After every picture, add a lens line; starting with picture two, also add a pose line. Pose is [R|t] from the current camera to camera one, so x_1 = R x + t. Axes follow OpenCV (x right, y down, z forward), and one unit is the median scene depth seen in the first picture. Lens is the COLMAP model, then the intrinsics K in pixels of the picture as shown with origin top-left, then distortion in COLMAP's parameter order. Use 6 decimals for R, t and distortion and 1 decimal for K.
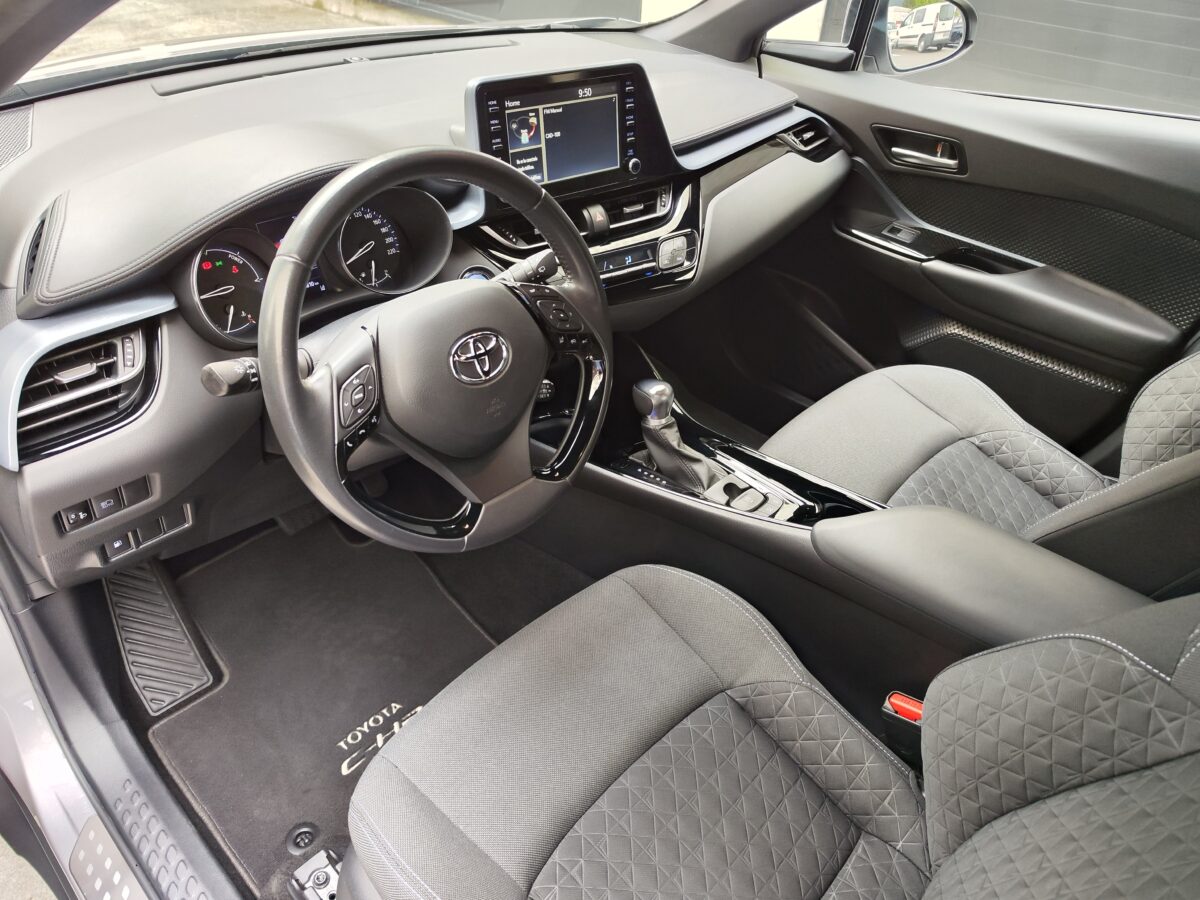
lens RADIAL K [[828.1, 0, 588.1], [0, 828.1, 445.1], [0, 0, 1]] dist [0.001632, 0.004147]
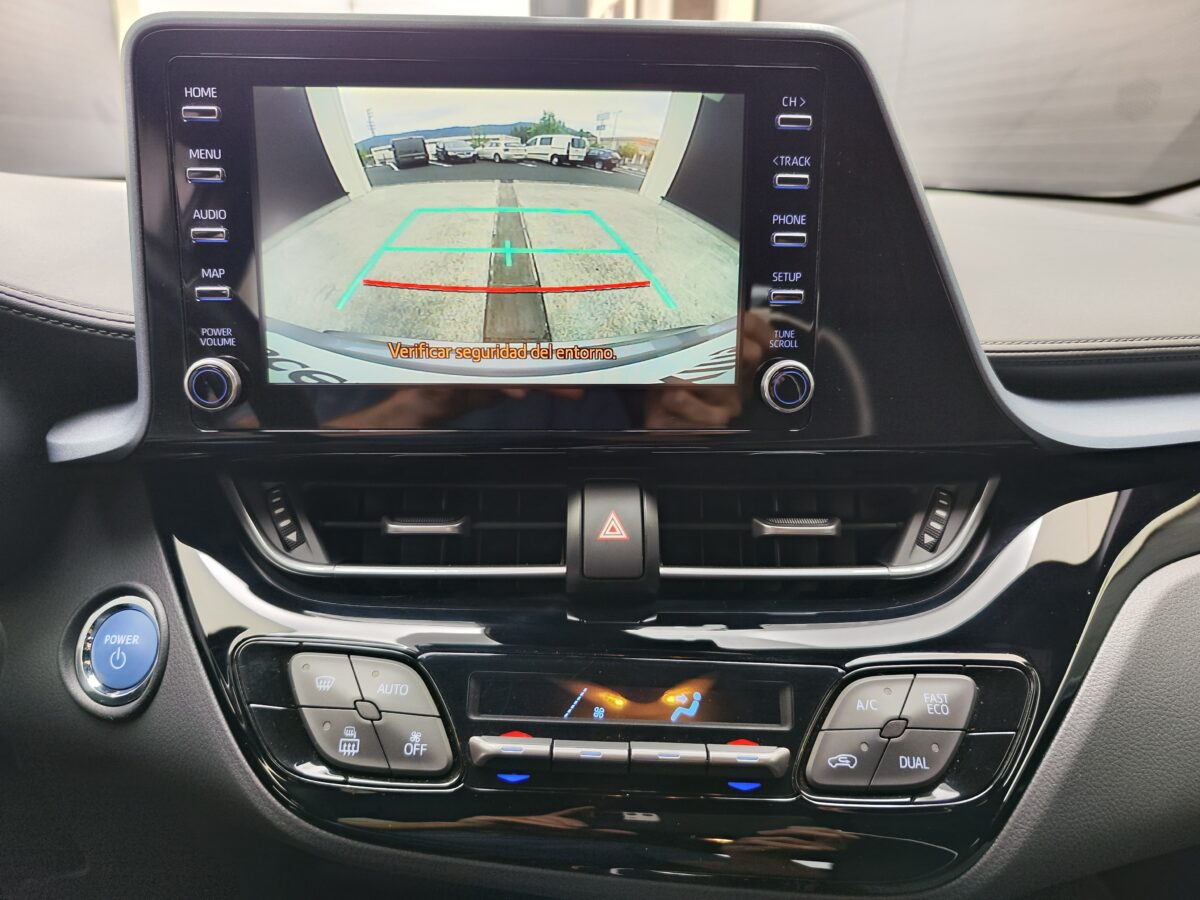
lens RADIAL K [[828.1, 0, 605.2], [0, 828.1, 452.0], [0, 0, 1]] dist [0.001632, 0.004147]
pose [[0.792776, 0.155254, -0.589409, 0.174932], [-0.331088, 0.921600, -0.202570, -0.239337], [0.511749, 0.355738, 0.782025, 0.758680]]
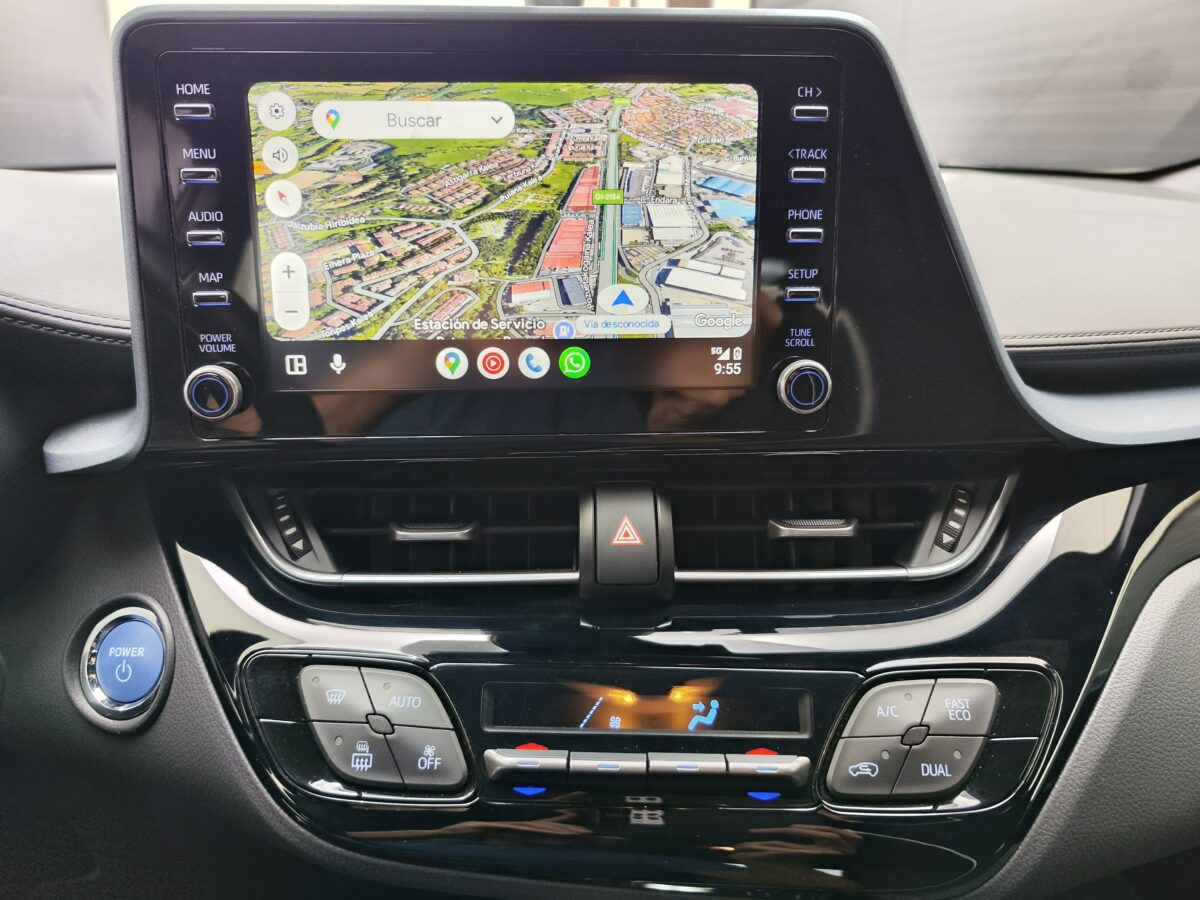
lens RADIAL K [[828.1, 0, 609.6], [0, 828.1, 451.0], [0, 0, 1]] dist [0.001632, 0.004147]
pose [[0.797331, 0.161824, -0.581444, 0.166396], [-0.319033, 0.930795, -0.178435, -0.247998], [0.512330, 0.327771, 0.793778, 0.758768]]
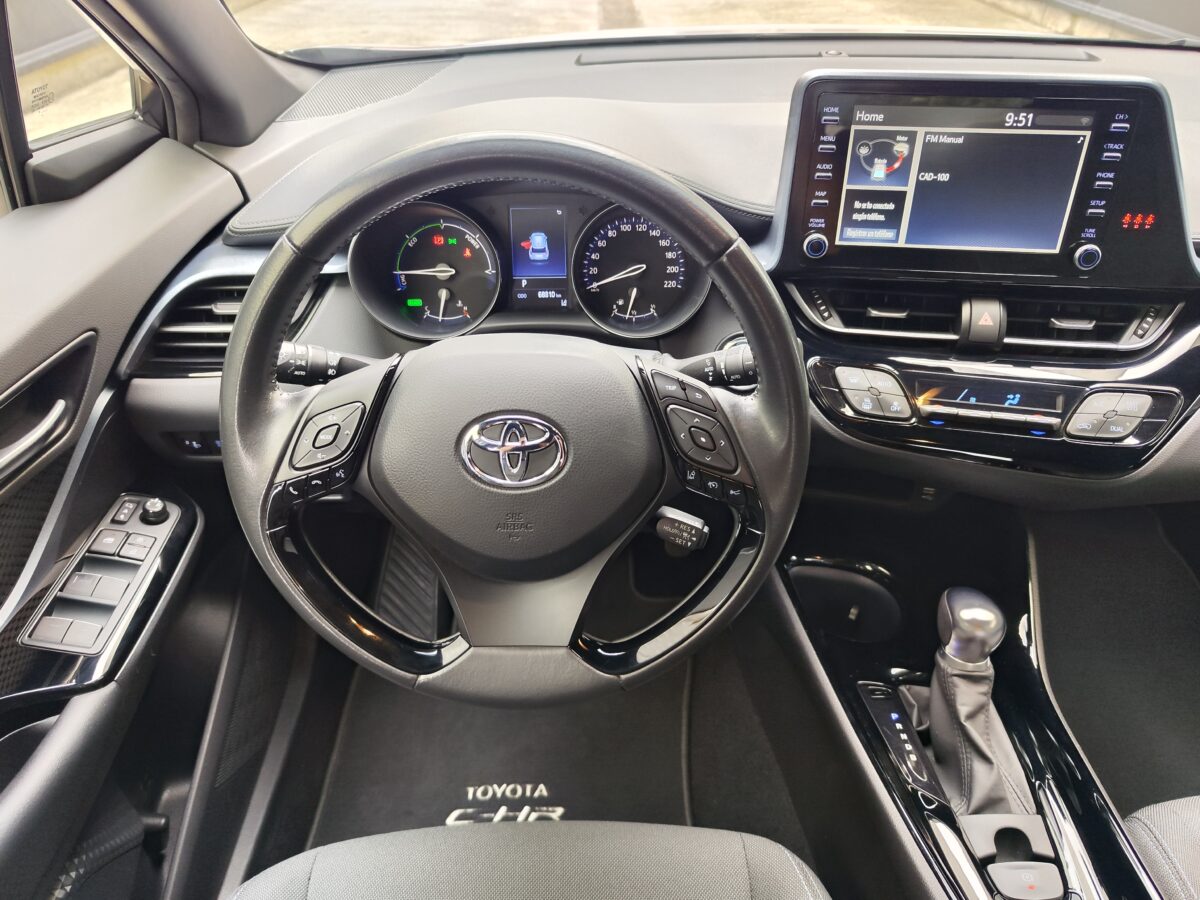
lens RADIAL K [[828.1, 0, 594.1], [0, 828.1, 439.2], [0, 0, 1]] dist [0.001632, 0.004147]
pose [[0.693944, 0.370677, -0.617285, 0.223957], [-0.390059, 0.914143, 0.110439, -0.147089], [0.605223, 0.164139, 0.778950, 0.352946]]
